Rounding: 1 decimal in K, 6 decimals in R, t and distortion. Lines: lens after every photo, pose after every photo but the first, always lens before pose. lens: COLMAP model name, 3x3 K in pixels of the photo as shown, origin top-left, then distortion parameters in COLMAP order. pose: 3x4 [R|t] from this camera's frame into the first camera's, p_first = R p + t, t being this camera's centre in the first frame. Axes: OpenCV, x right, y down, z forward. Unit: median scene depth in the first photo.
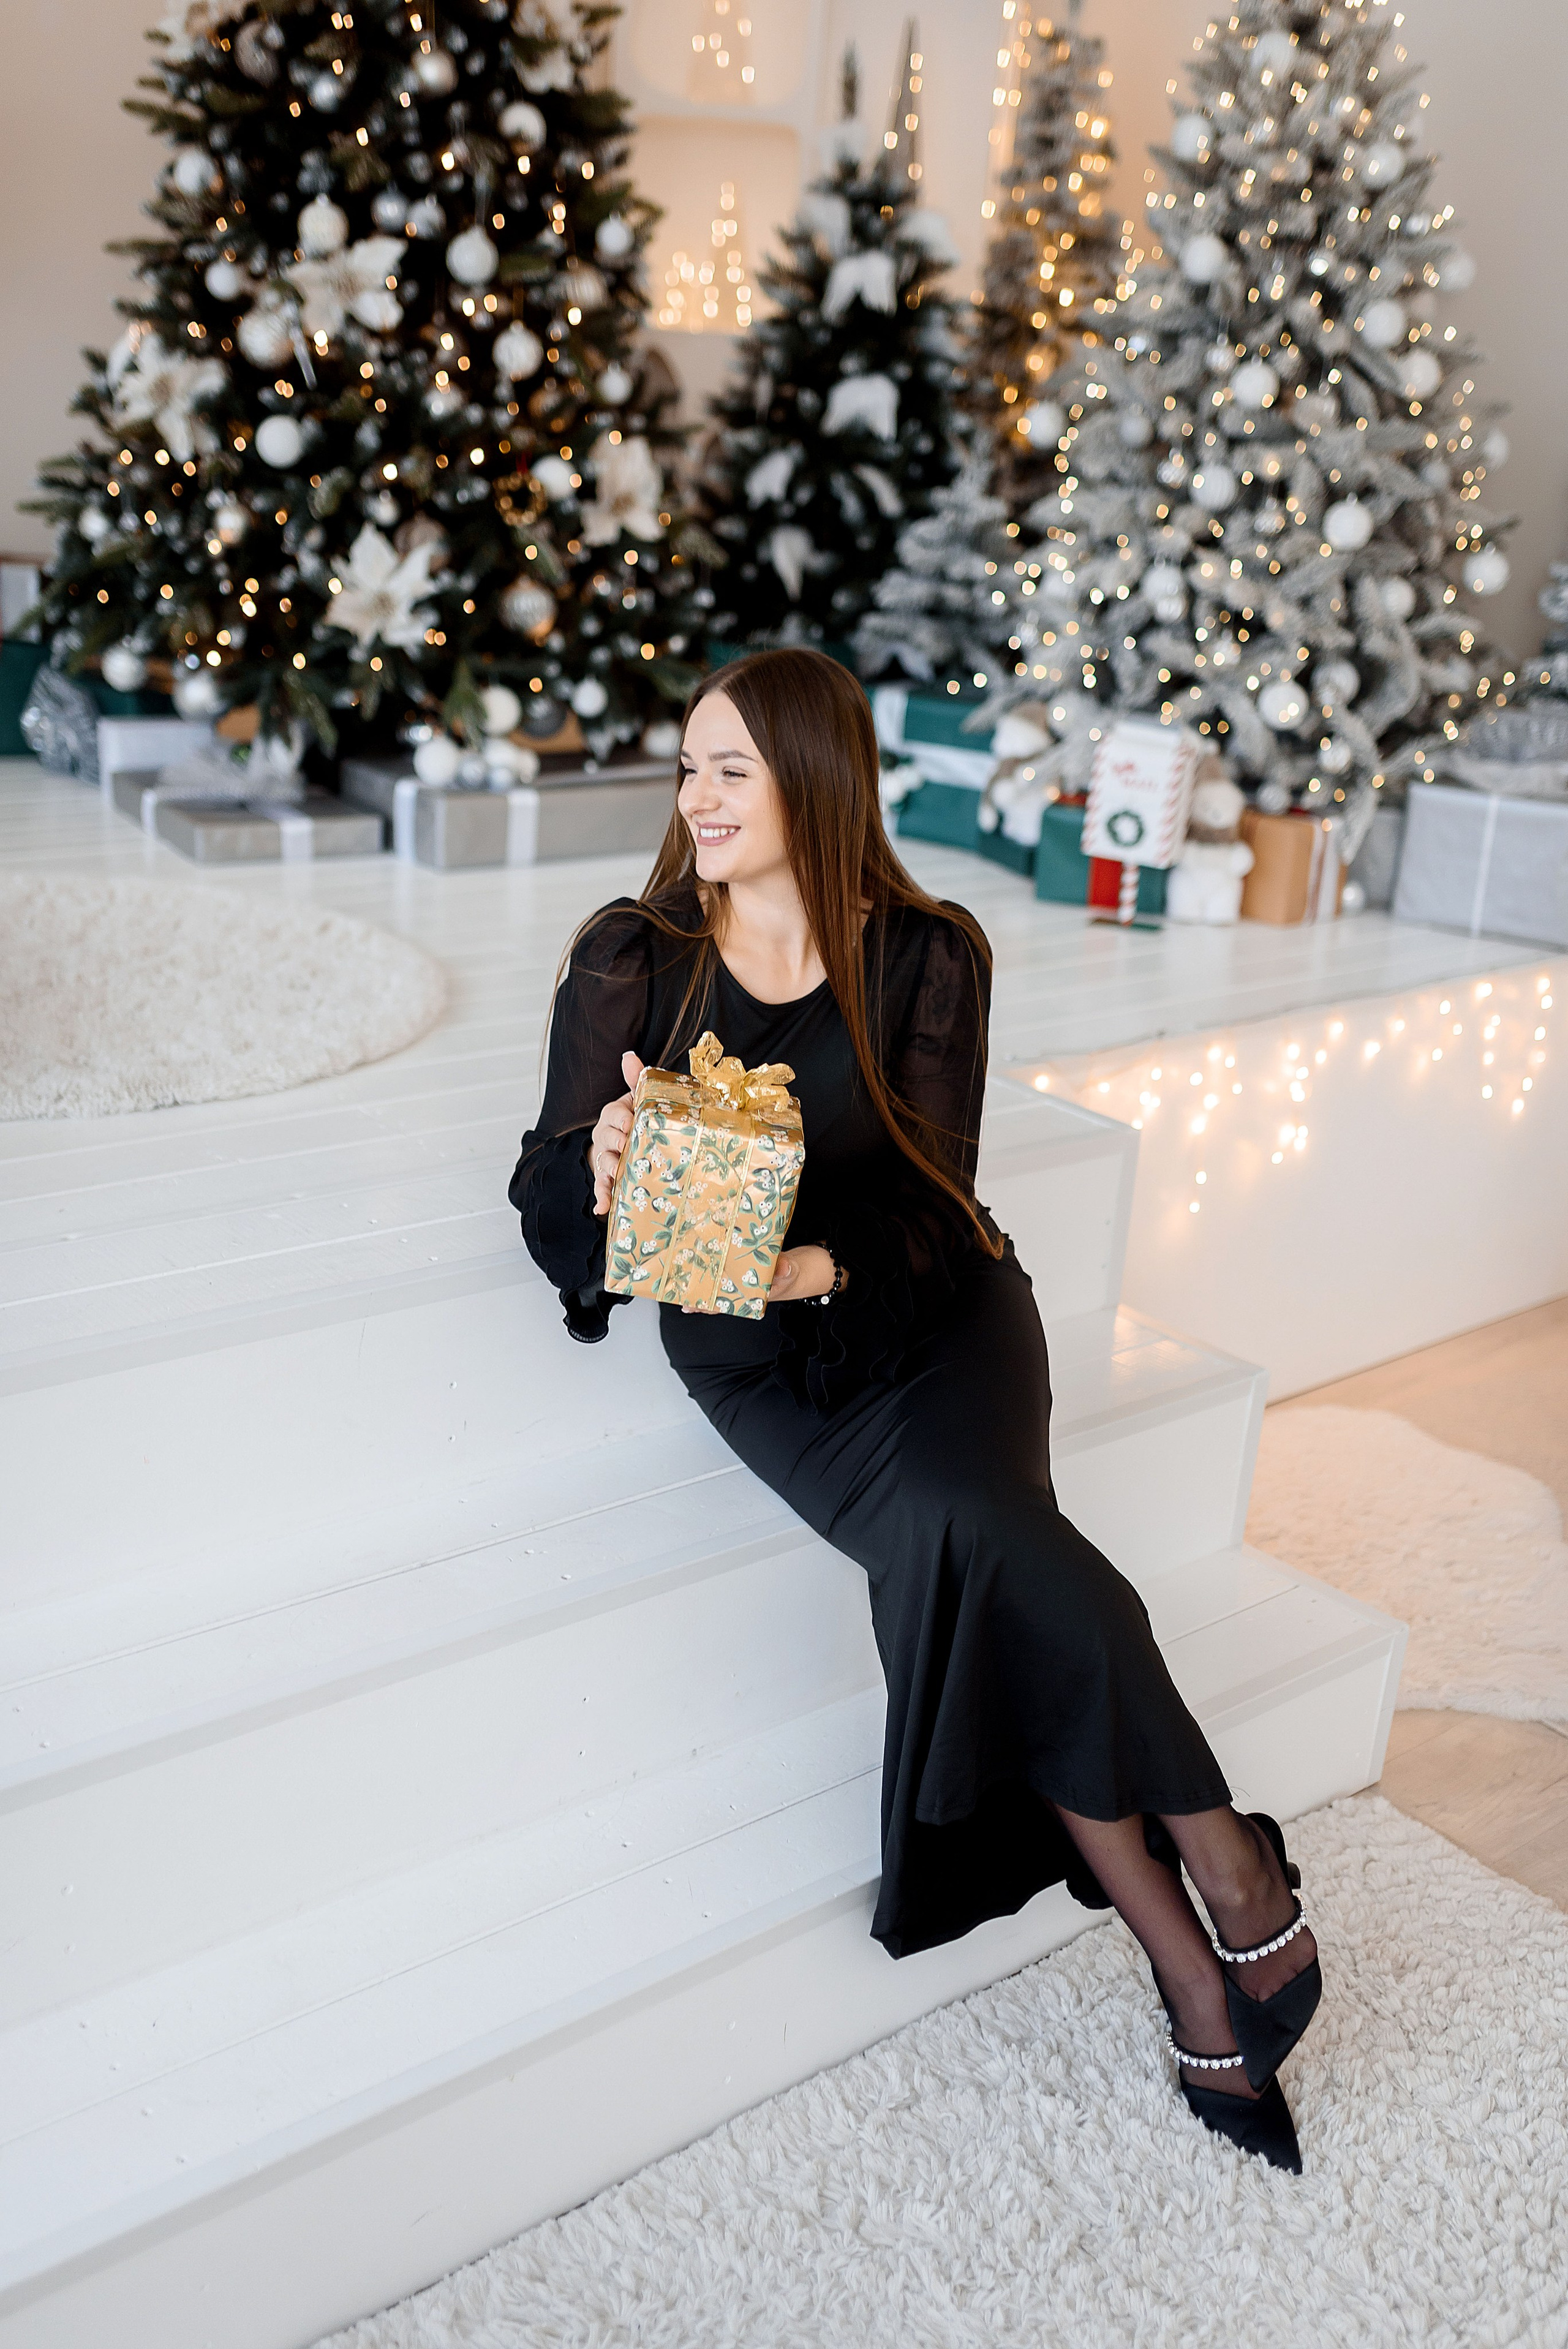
lens RADIAL K [[2251.6, 0, 787.1], [0, 2251.6, 1176.4], [0, 0, 1]] dist [-0.001845, 0.011608]
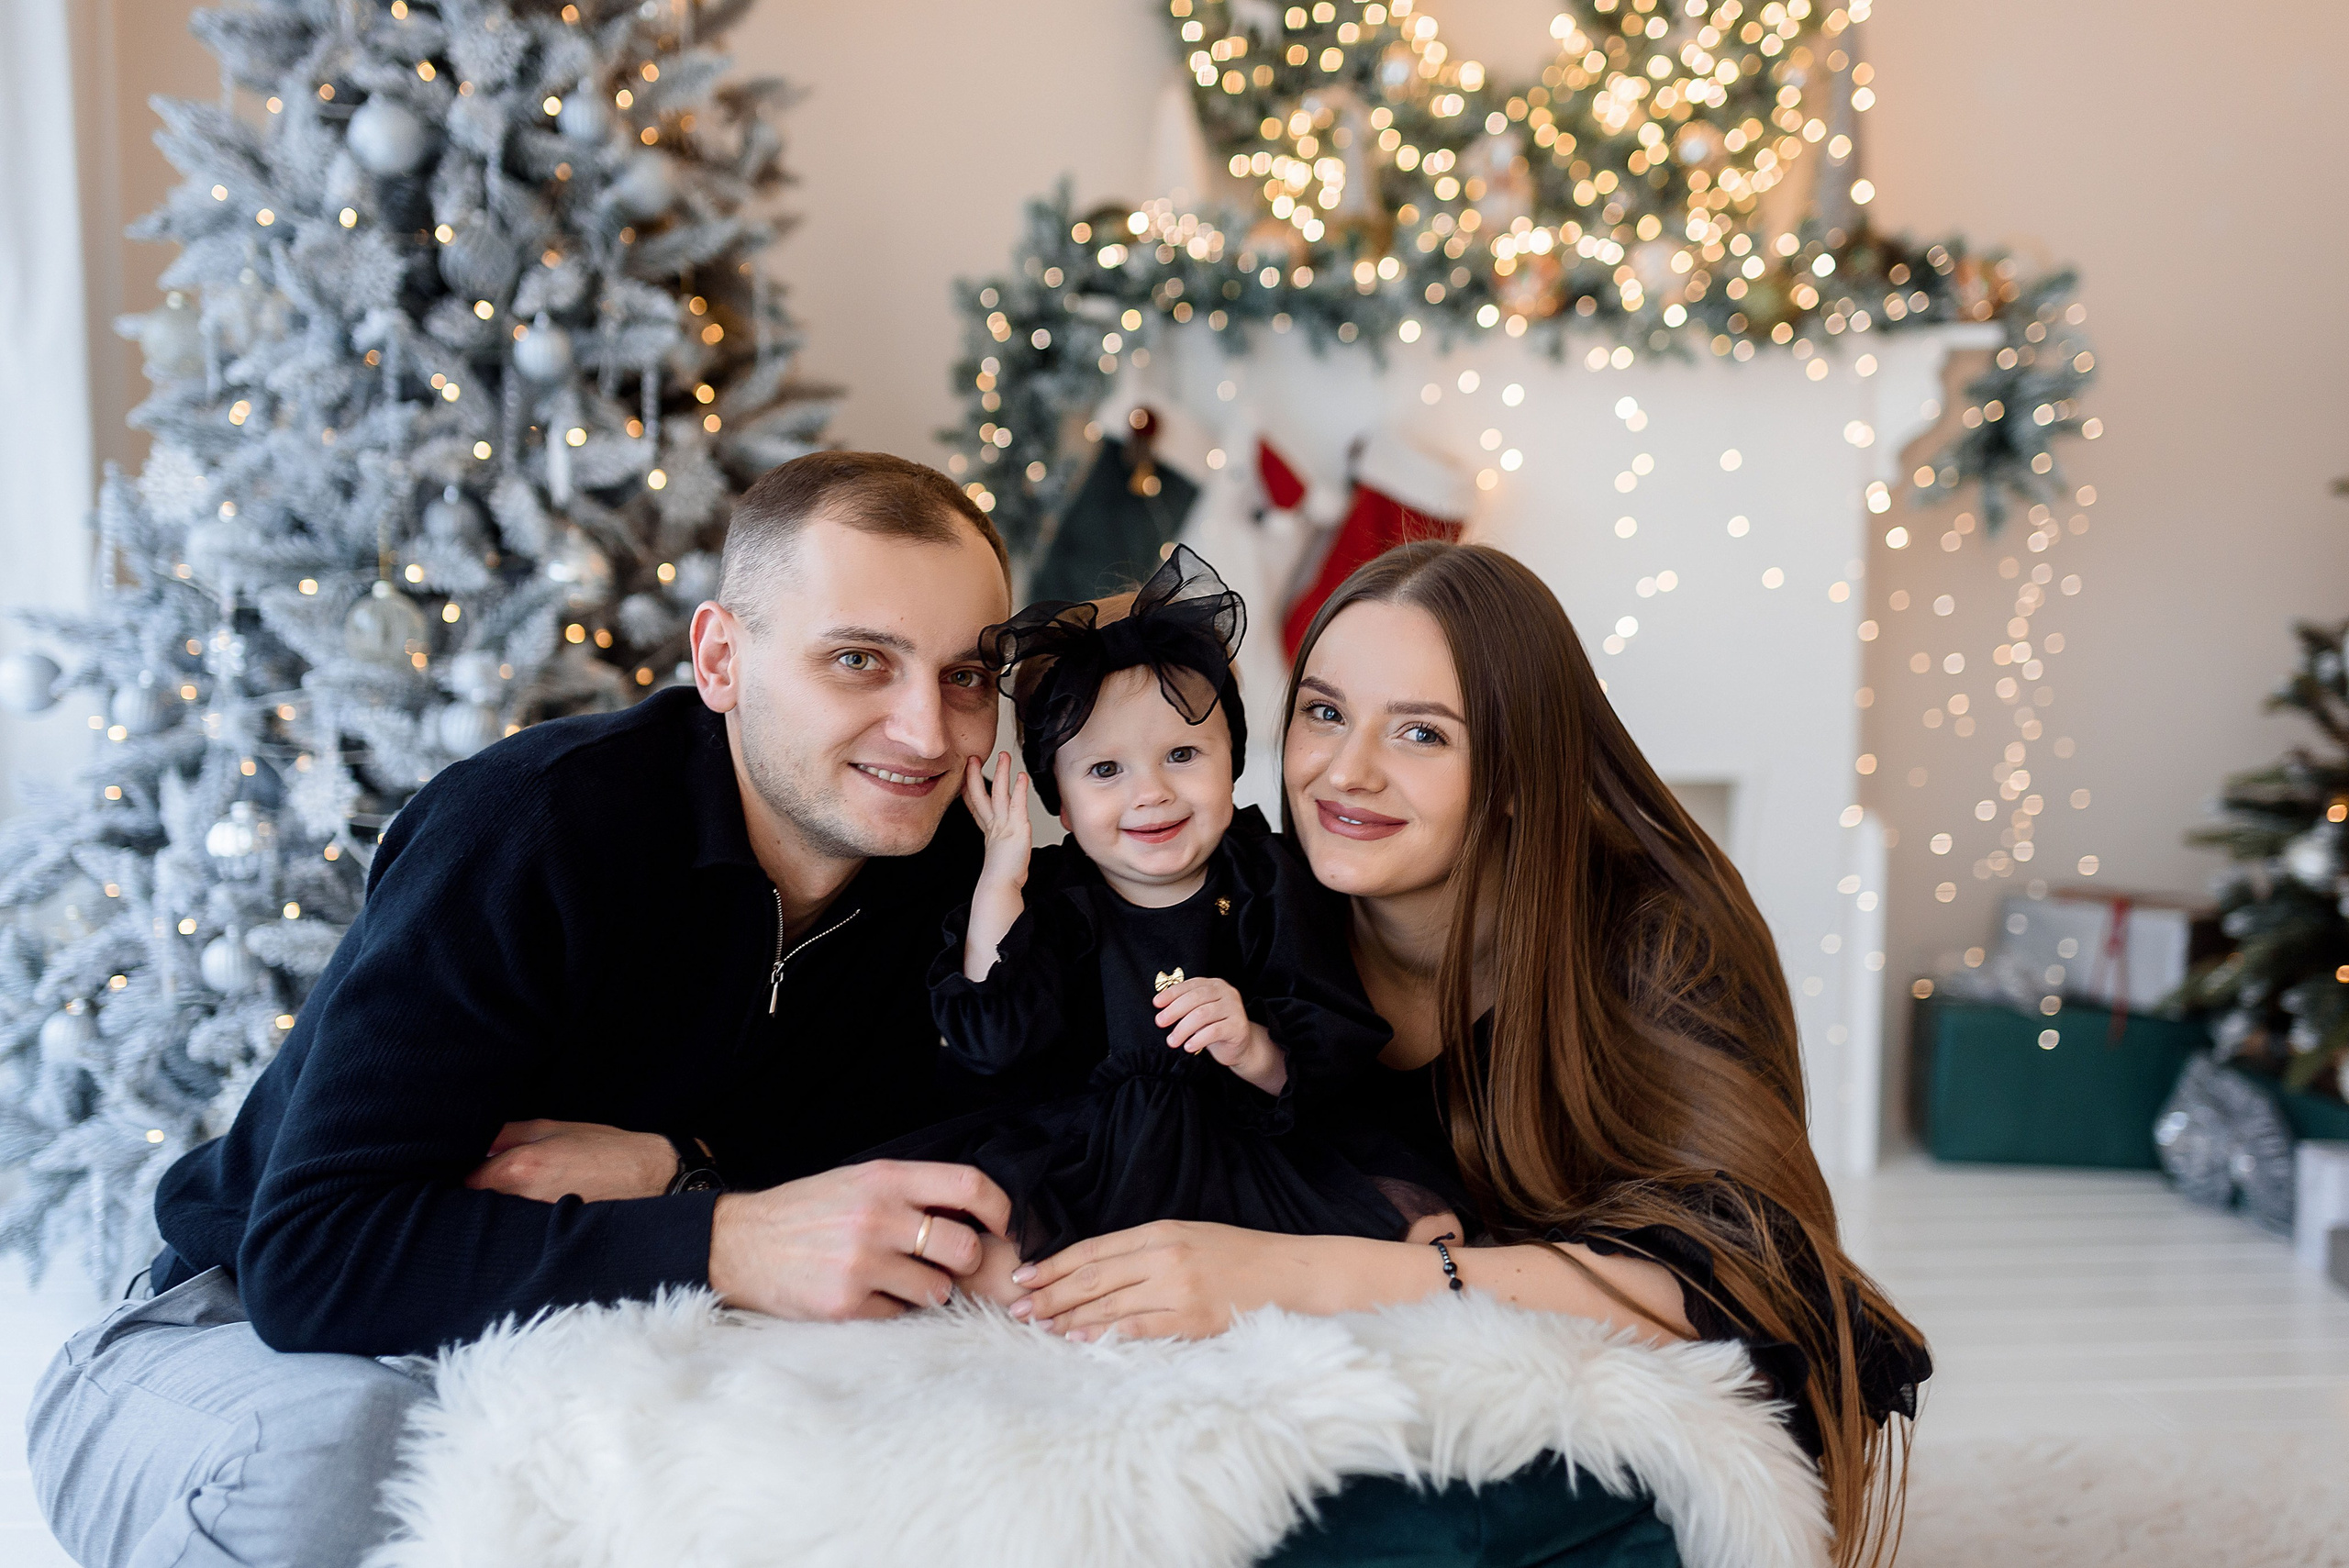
lens RADIAL K [[2348.3, 0, 1169.6], [0, 2348.3, 791.0], [0, 0, 1]] dist [-0.000481, 0.009527]
pose [[0.835876, -0.012037, -0.548787, -0.218824], [-0.139921, 0.962062, -0.234219, -0.100839], [0.530786, 0.272565, 0.802480, 0.250182]]
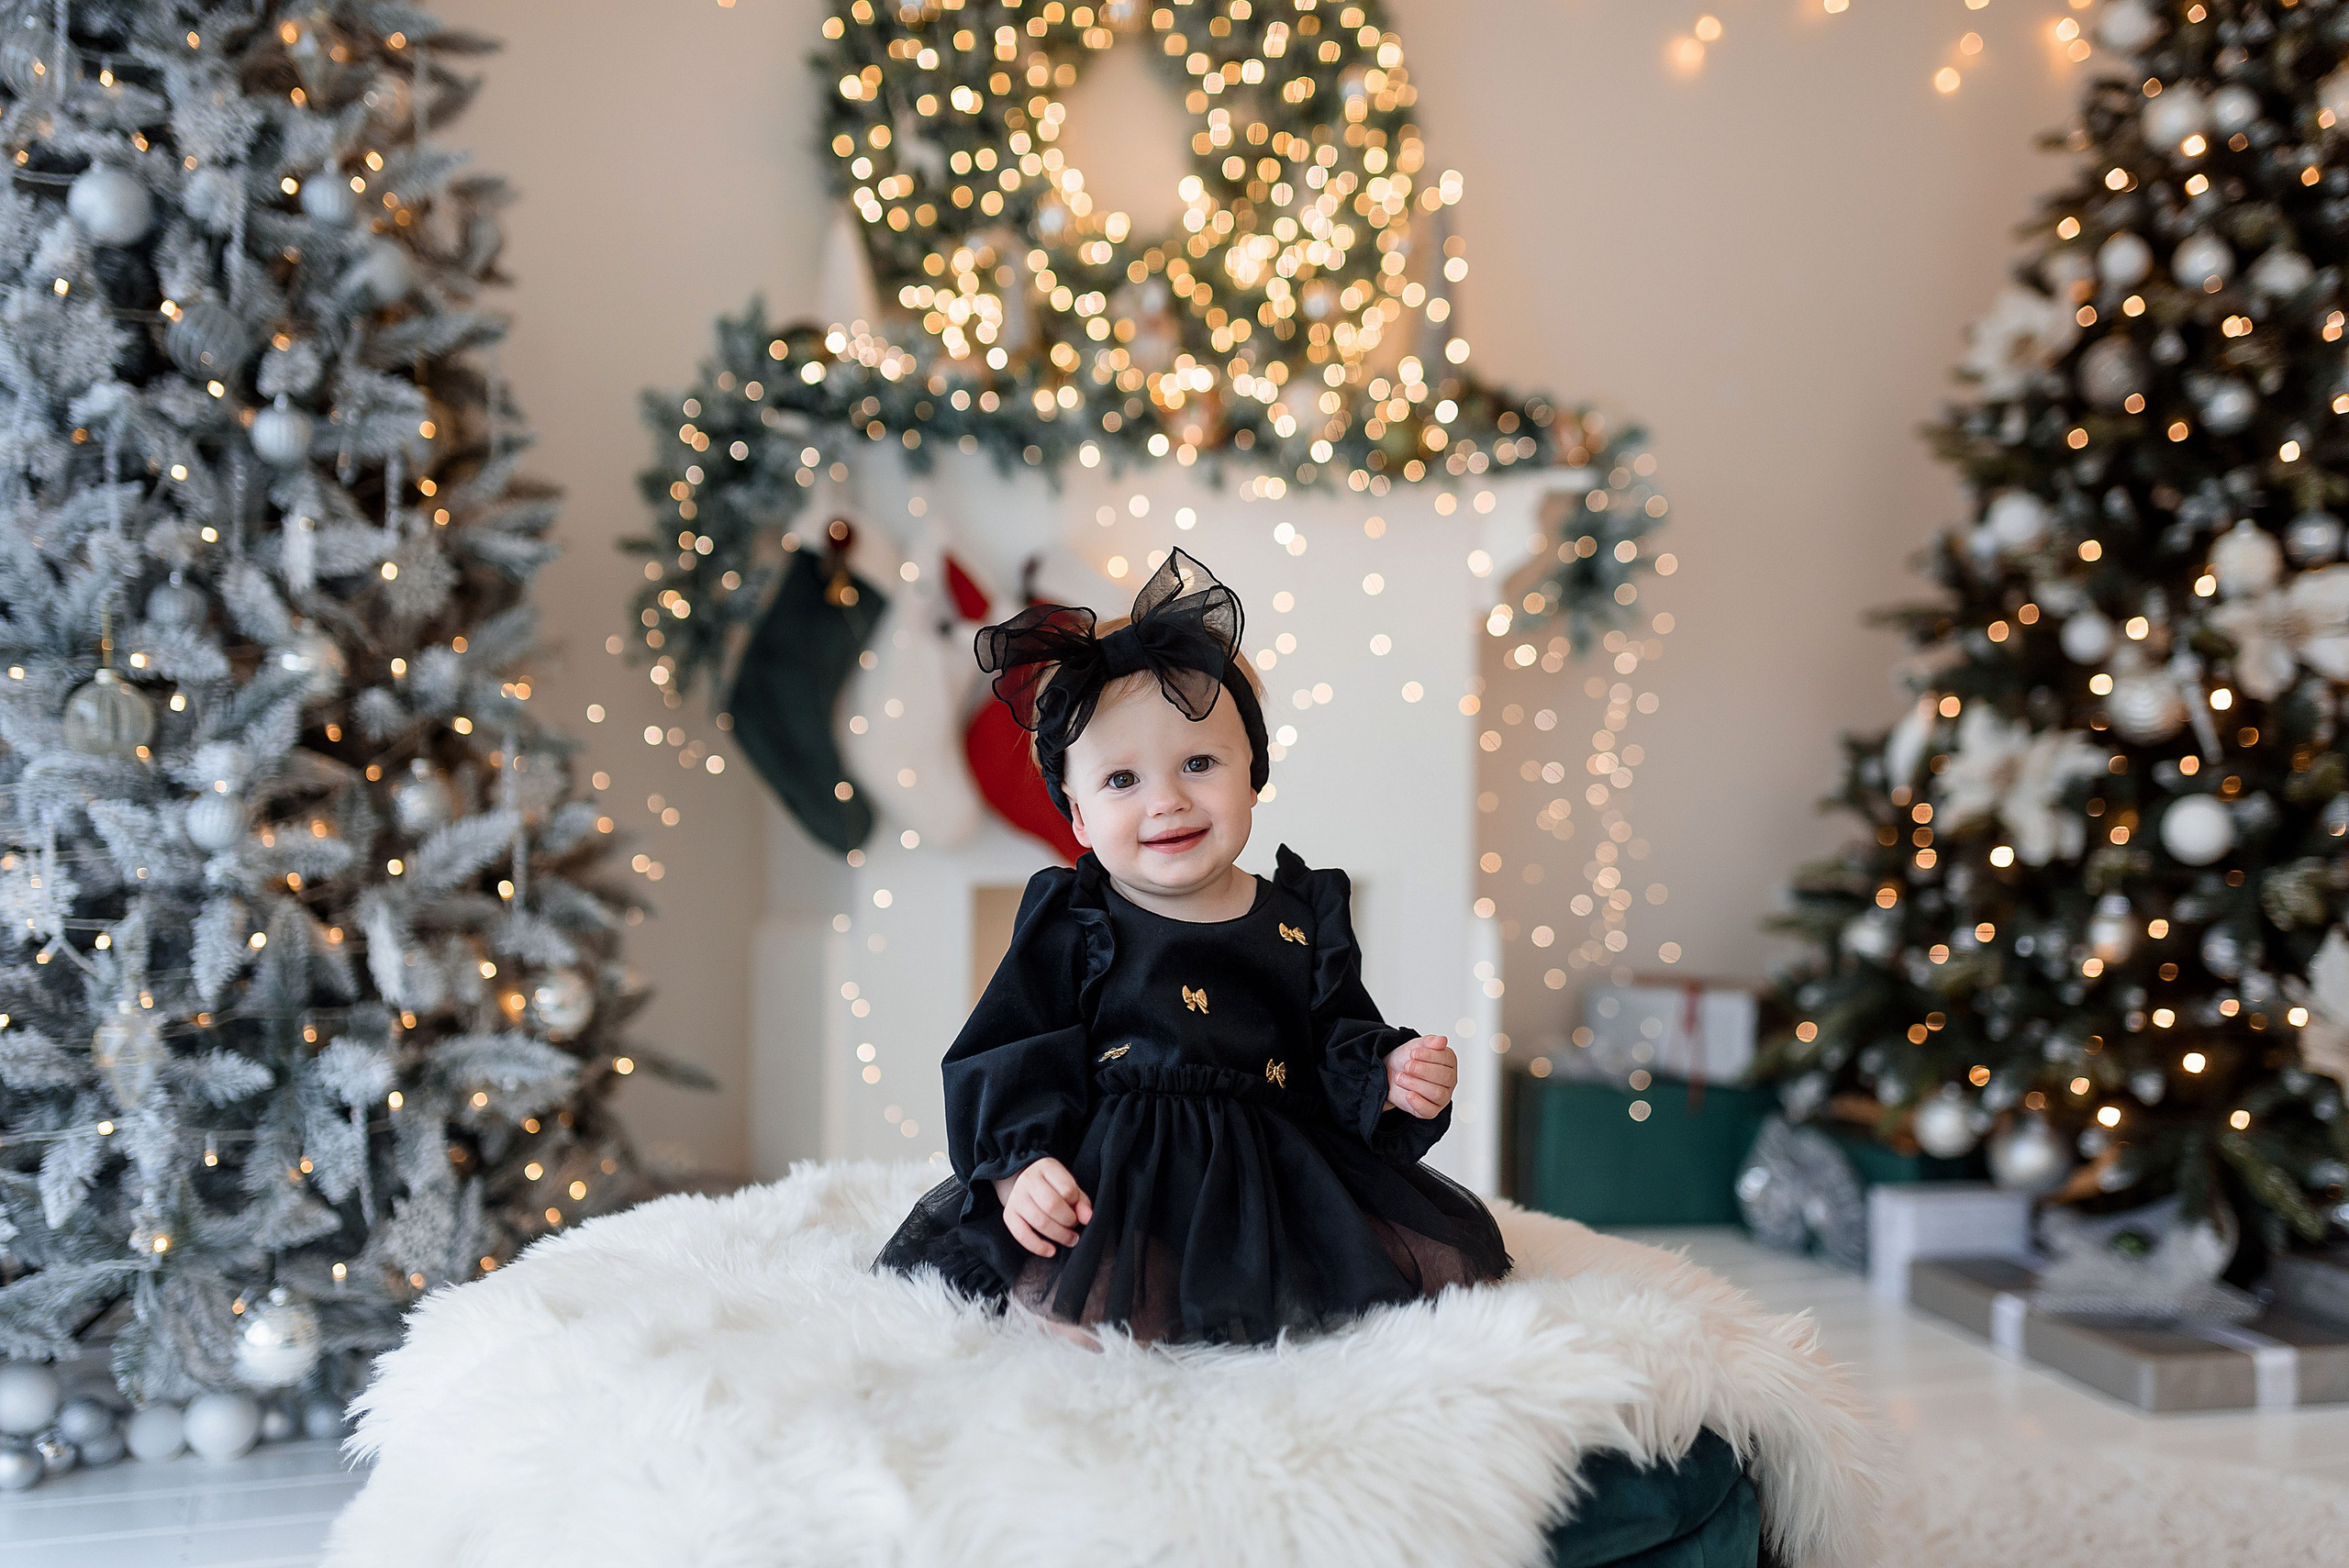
lens RADIAL K [[2251.5, 0, 1170.5], [0, 2251.5, 790.7], [0, 0, 1]] dist [-0.001845, 0.011608]
pose [[0.946500, -0.050466, -0.318732, -0.304769], [-0.058191, 0.944815, -0.322396, -0.076584], [0.317413, 0.323695, 0.891331, 0.217703]]
